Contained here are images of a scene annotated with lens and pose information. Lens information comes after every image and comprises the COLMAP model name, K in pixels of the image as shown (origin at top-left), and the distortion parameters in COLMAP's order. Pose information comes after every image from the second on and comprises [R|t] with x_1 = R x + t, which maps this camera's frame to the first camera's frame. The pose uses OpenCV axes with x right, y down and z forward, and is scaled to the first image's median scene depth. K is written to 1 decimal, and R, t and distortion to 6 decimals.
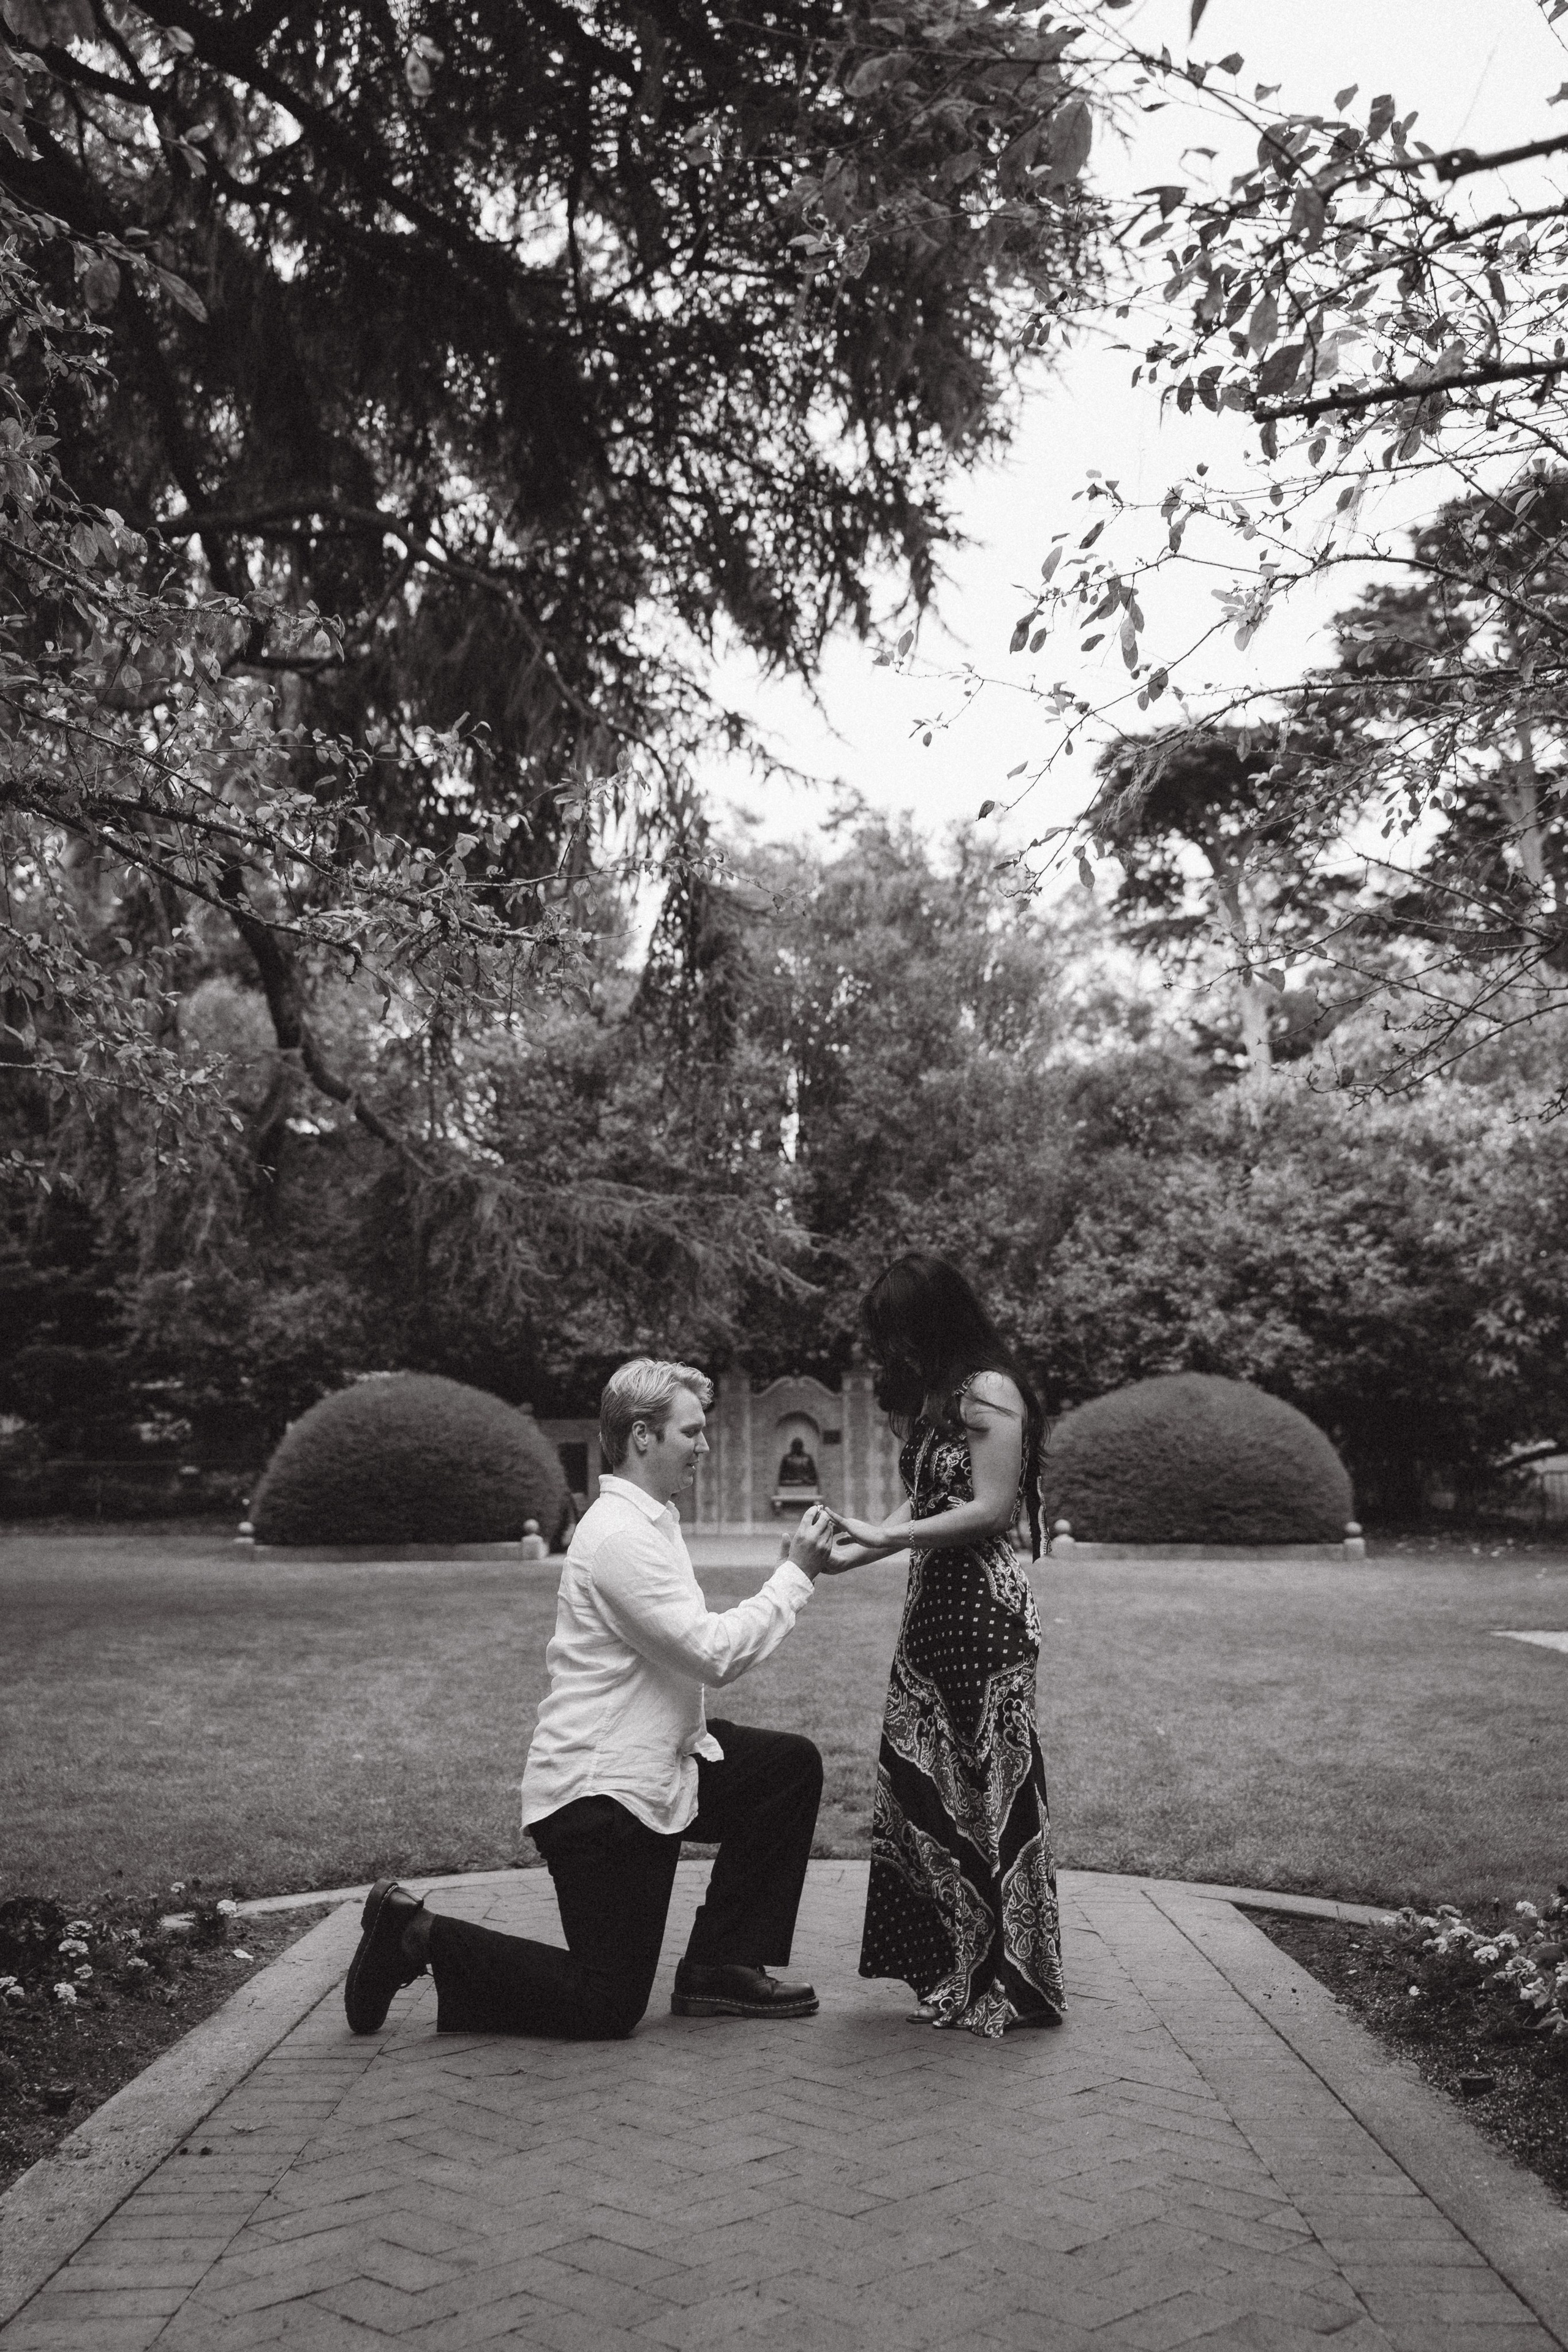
lens RADIAL K [[2273.4, 0, 727.0], [0, 2273.4, 1171.4], [0, 0, 1]] dist [0.176032, -0.167115]
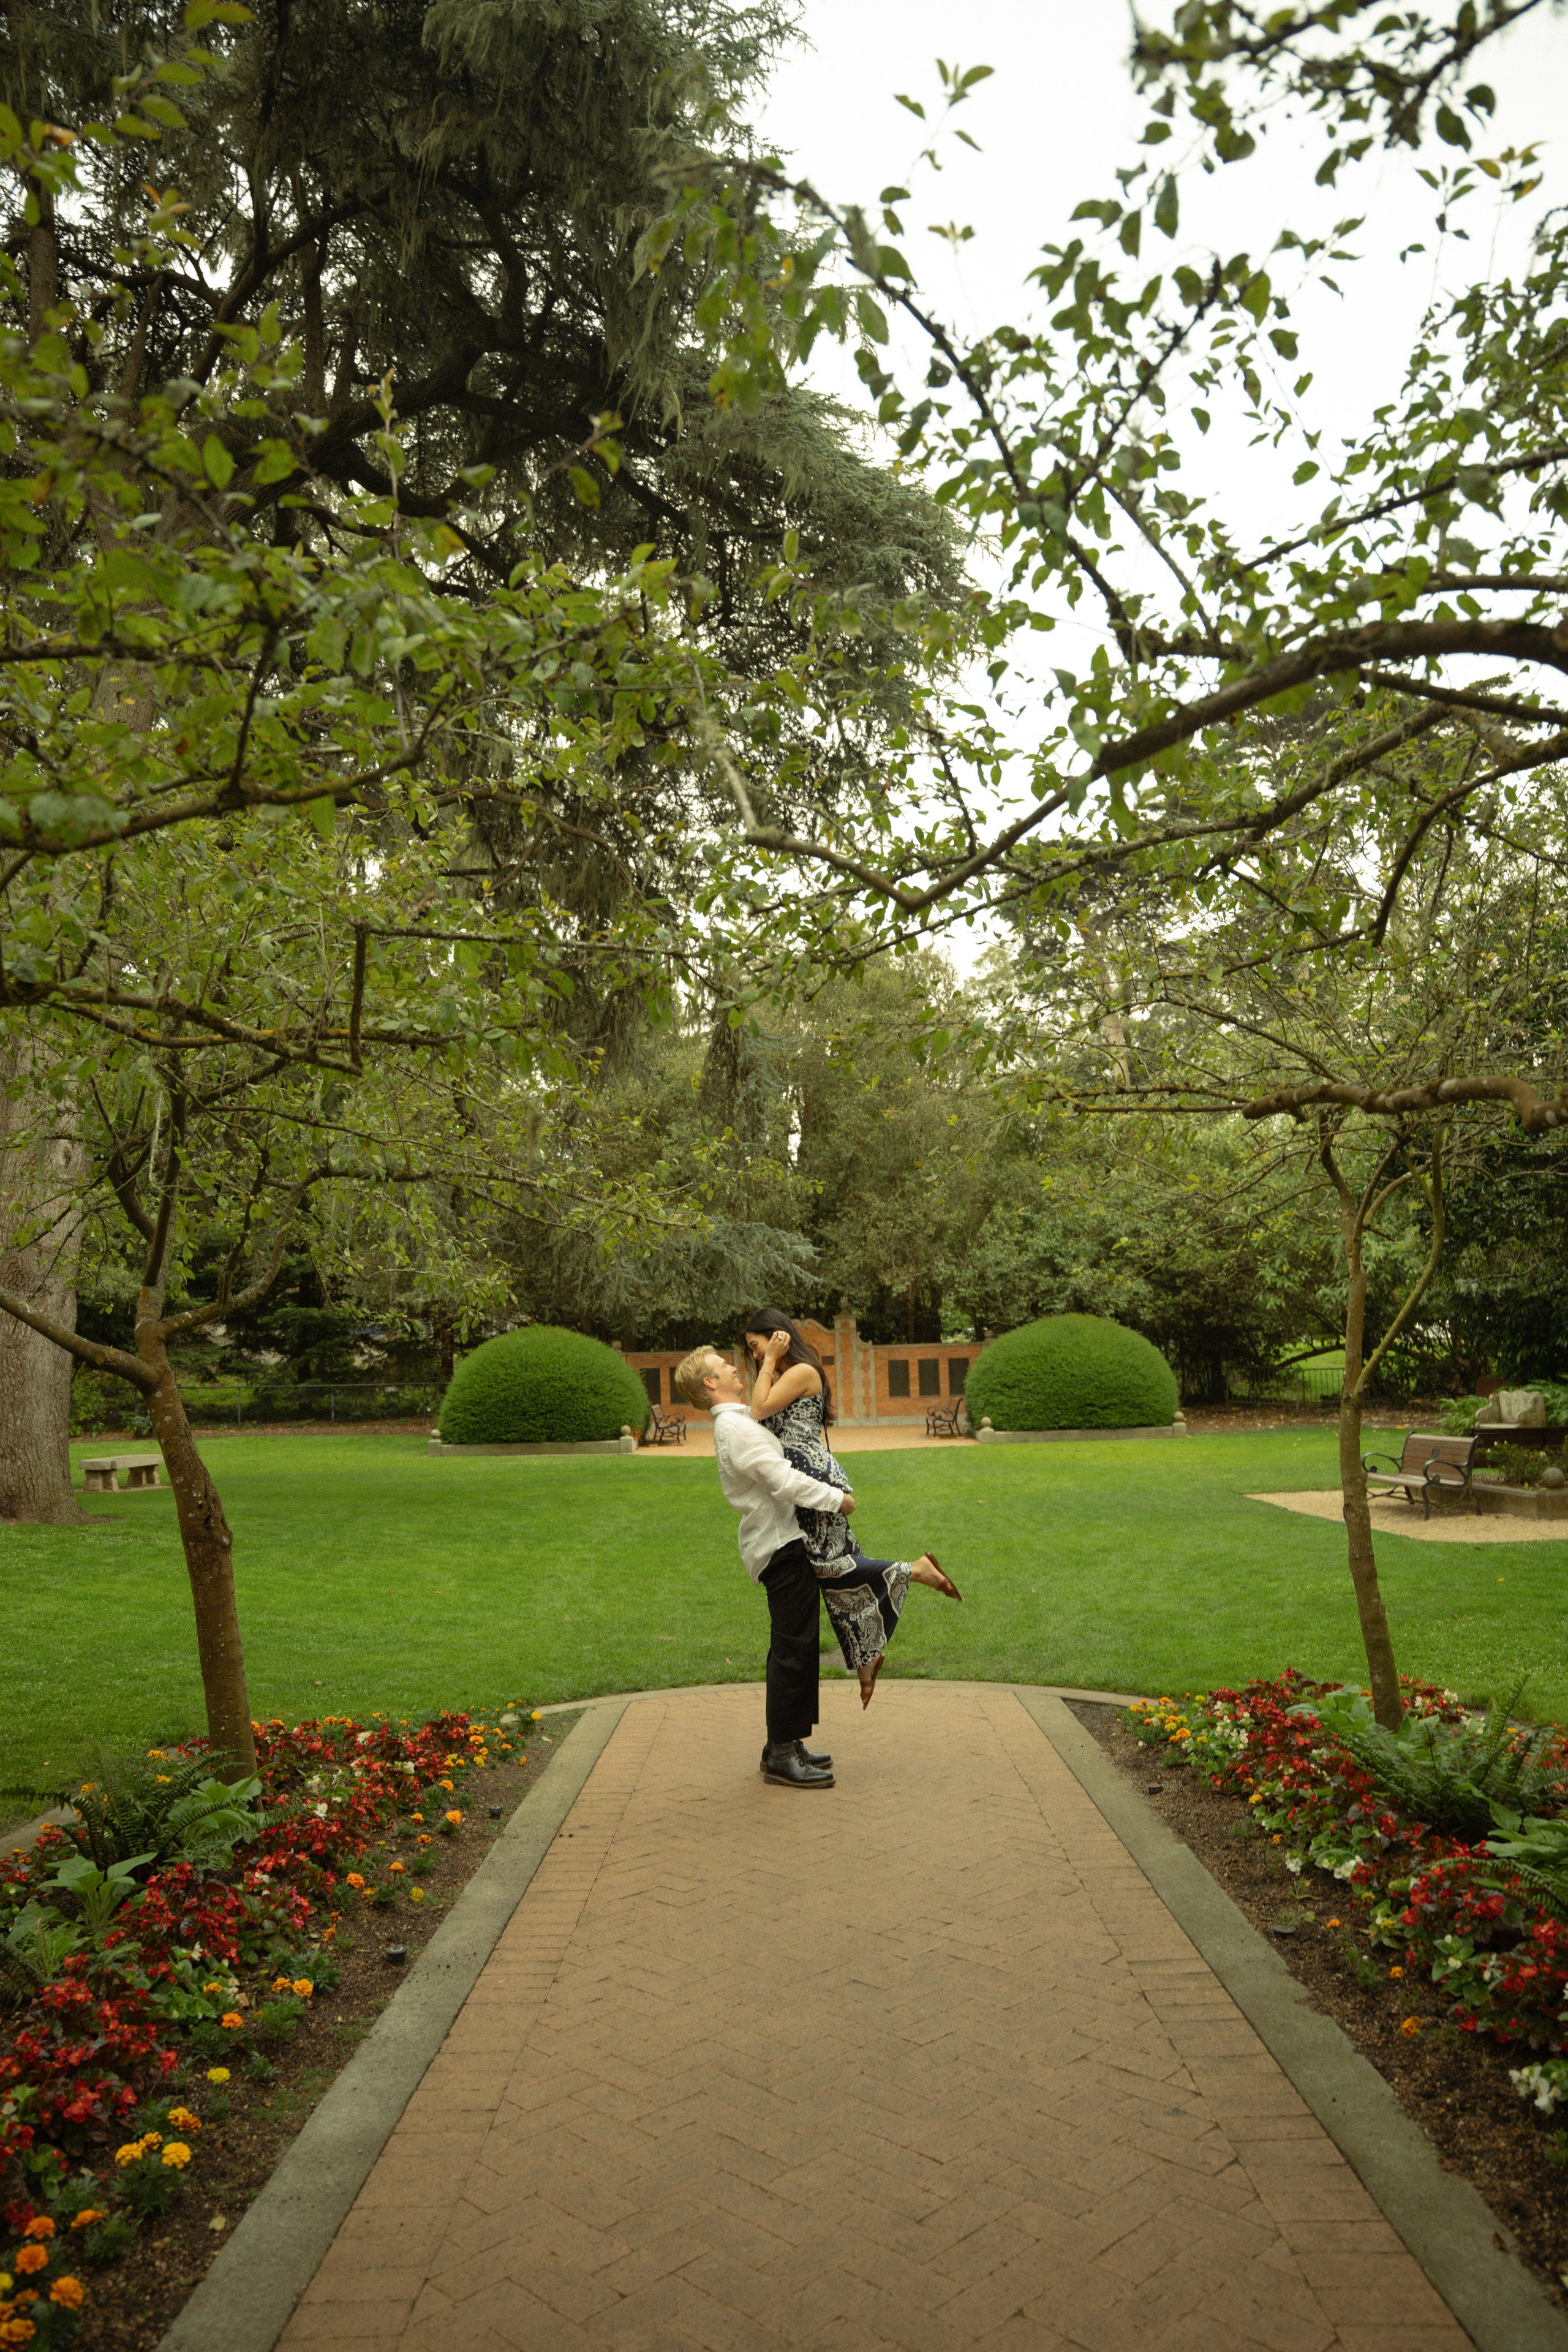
lens RADIAL K [[1647.7, 0, 731.6], [0, 1647.7, 1175.7], [0, 0, 1]] dist [-0.067129, 0.000747]
pose [[0.999684, -0.023669, -0.008510, -0.004532], [0.023811, 0.999571, 0.017059, -0.022708], [0.008103, -0.017257, 0.999818, -0.052431]]
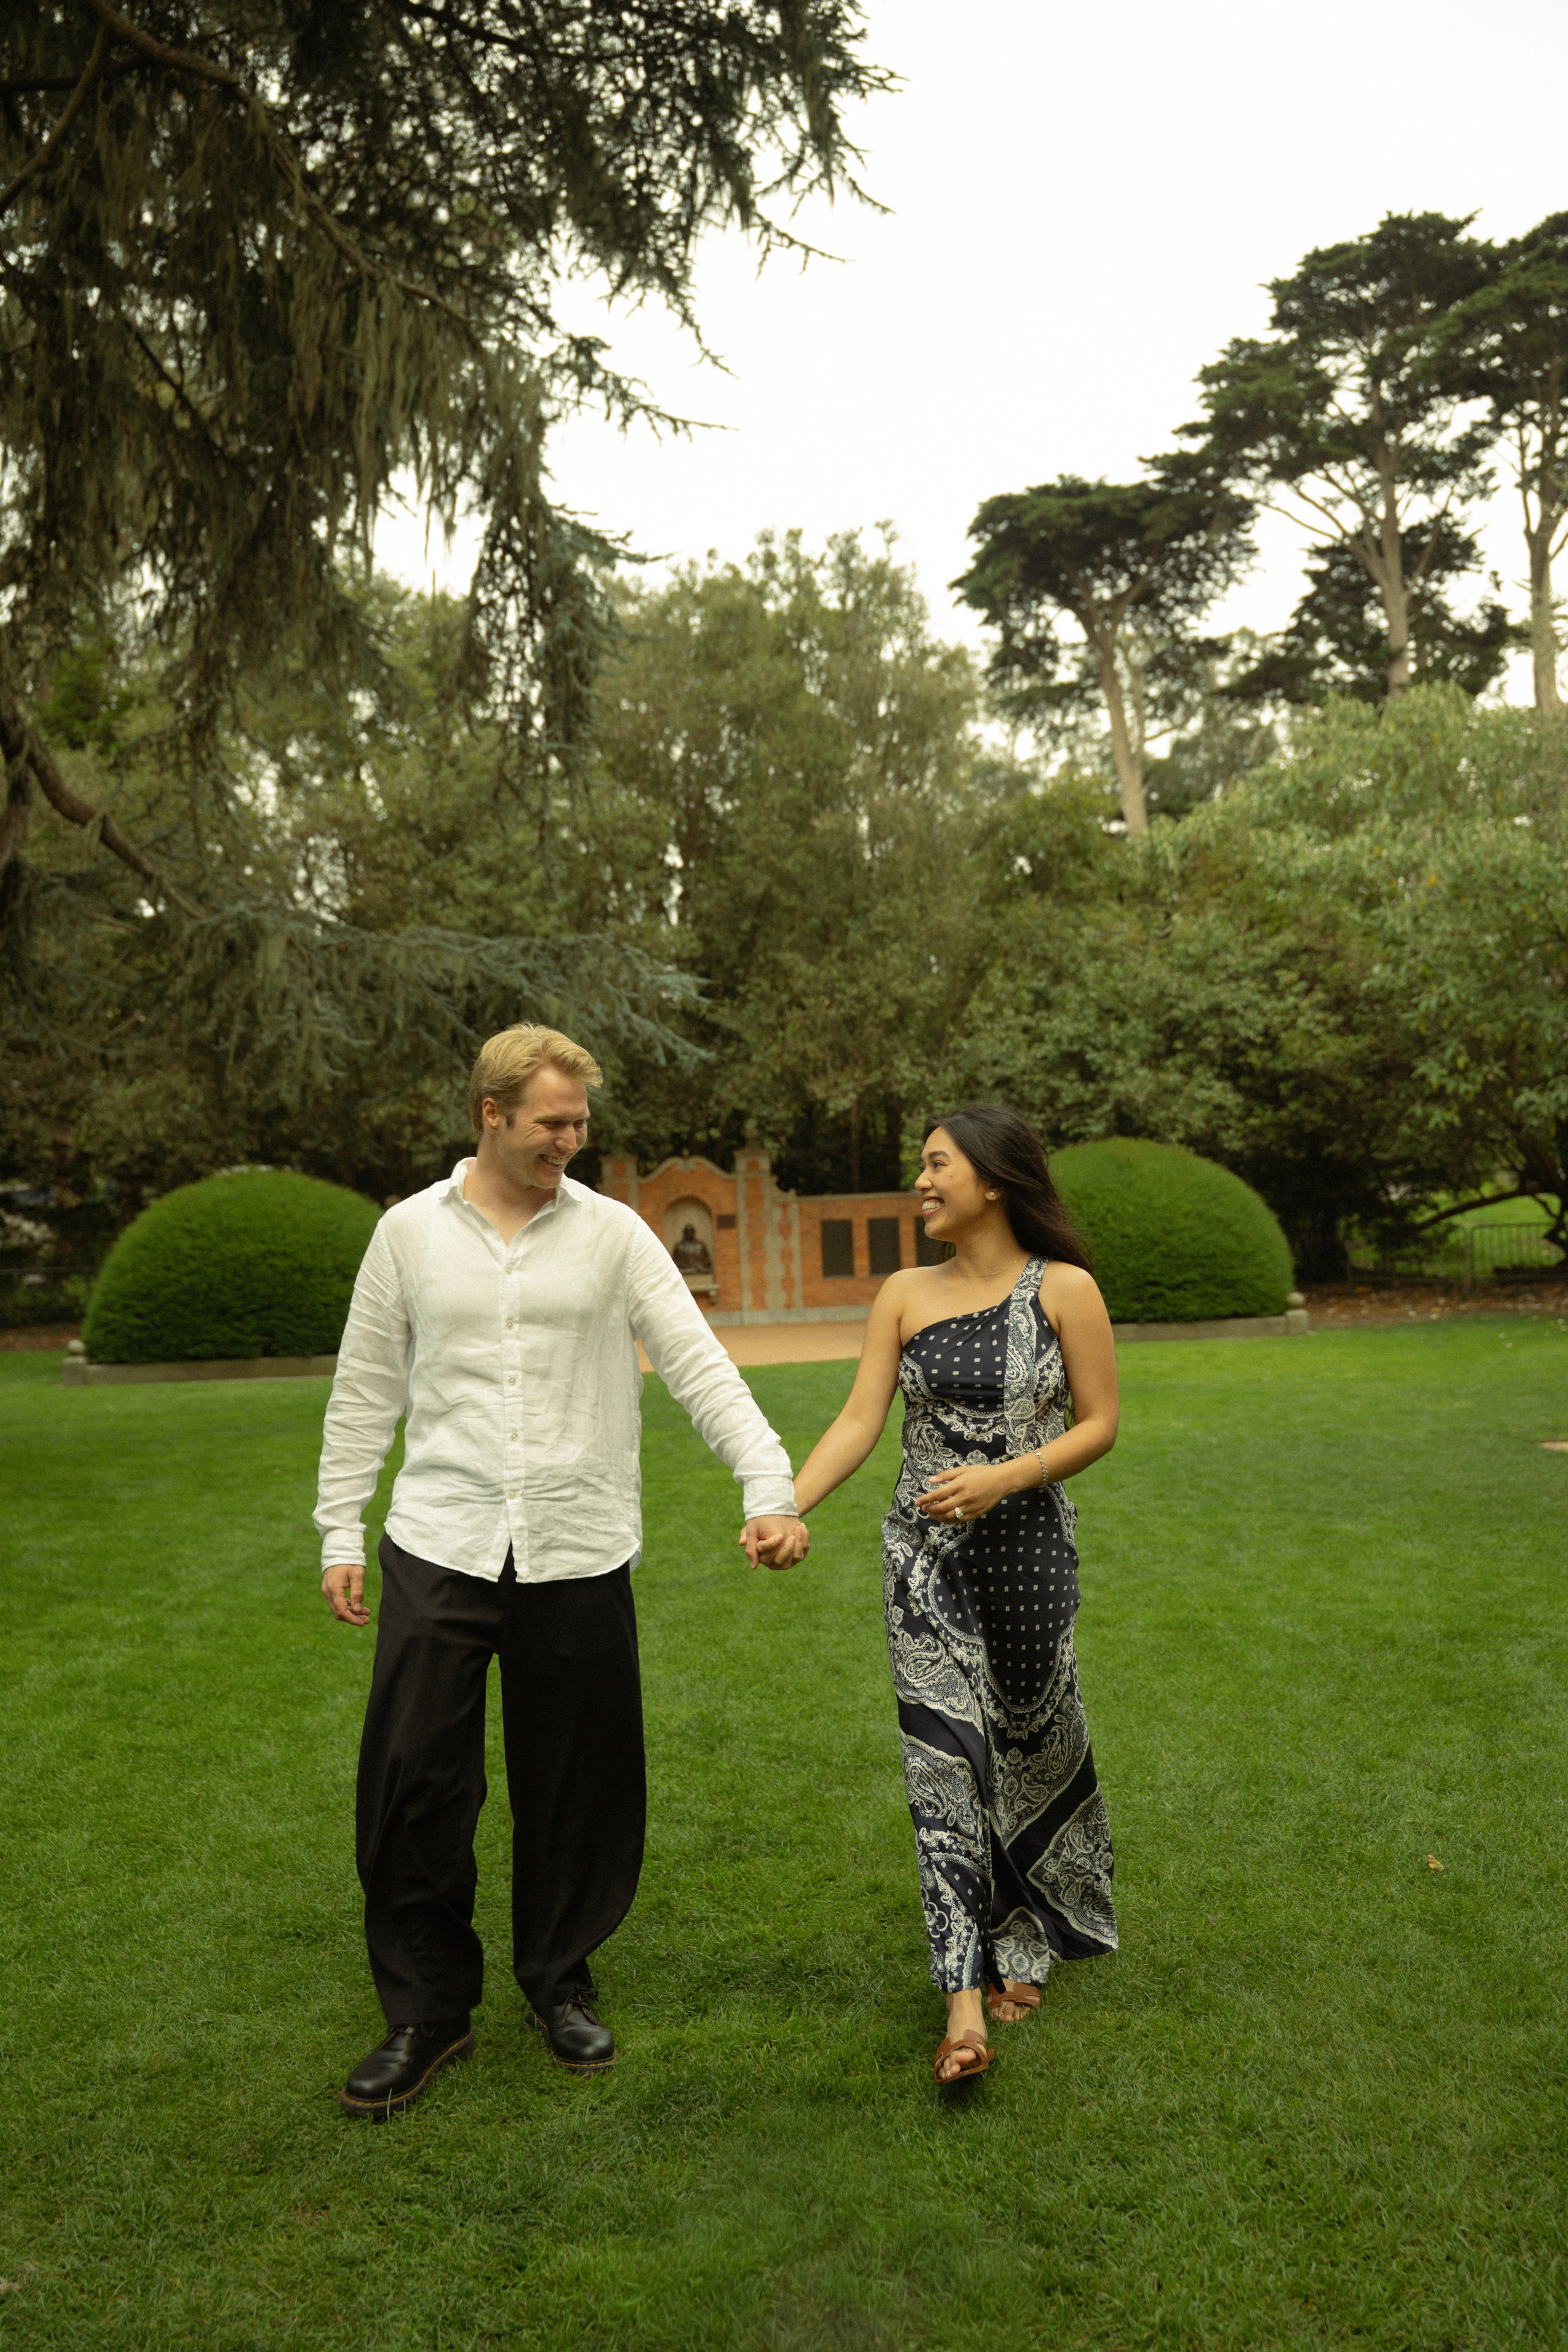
lens RADIAL K [[2163.2, 0, 735.6], [0, 2163.2, 1168.2], [0, 0, 1]] dist [-0.001129, 0.003464]
pose [[0.998027, -0.034722, 0.052312, 0.004628], [0.029553, 0.994891, 0.096535, 0.011509], [-0.055397, -0.094798, 0.993954, 0.143069]]
